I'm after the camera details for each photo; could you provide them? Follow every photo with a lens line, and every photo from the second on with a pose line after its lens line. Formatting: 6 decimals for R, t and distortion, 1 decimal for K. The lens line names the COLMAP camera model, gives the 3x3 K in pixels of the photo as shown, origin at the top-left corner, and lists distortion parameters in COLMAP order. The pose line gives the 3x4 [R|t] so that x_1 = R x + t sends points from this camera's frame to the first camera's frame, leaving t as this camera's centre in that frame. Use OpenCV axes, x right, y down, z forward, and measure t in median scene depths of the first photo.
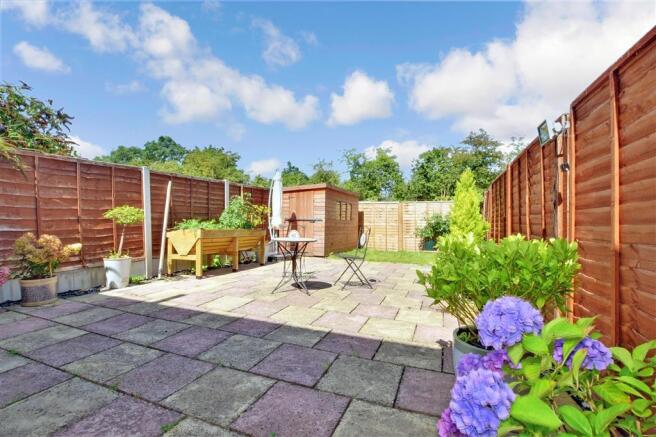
lens RADIAL K [[287.4, 0, 333.7], [0, 287.4, 220.9], [0, 0, 1]] dist [-0.029122, 0.002846]
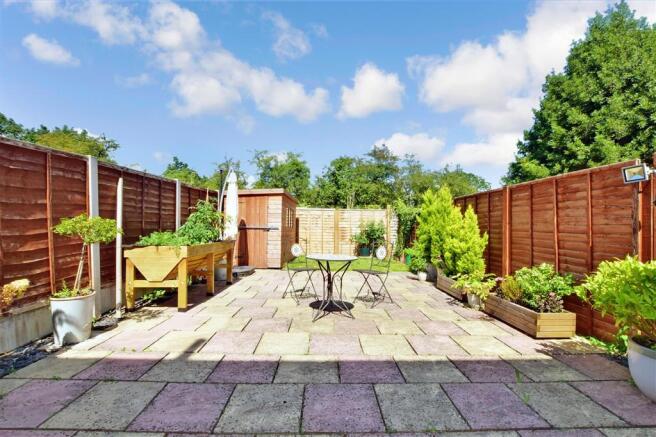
lens RADIAL K [[287.4, 0, 328.0], [0, 287.4, 219.7], [0, 0, 1]] dist [-0.029122, 0.002846]
pose [[0.923662, 0.011641, 0.383031, -0.396672], [-0.006818, 0.999879, -0.013947, -0.030661], [-0.383147, 0.010271, 0.923630, 0.150866]]
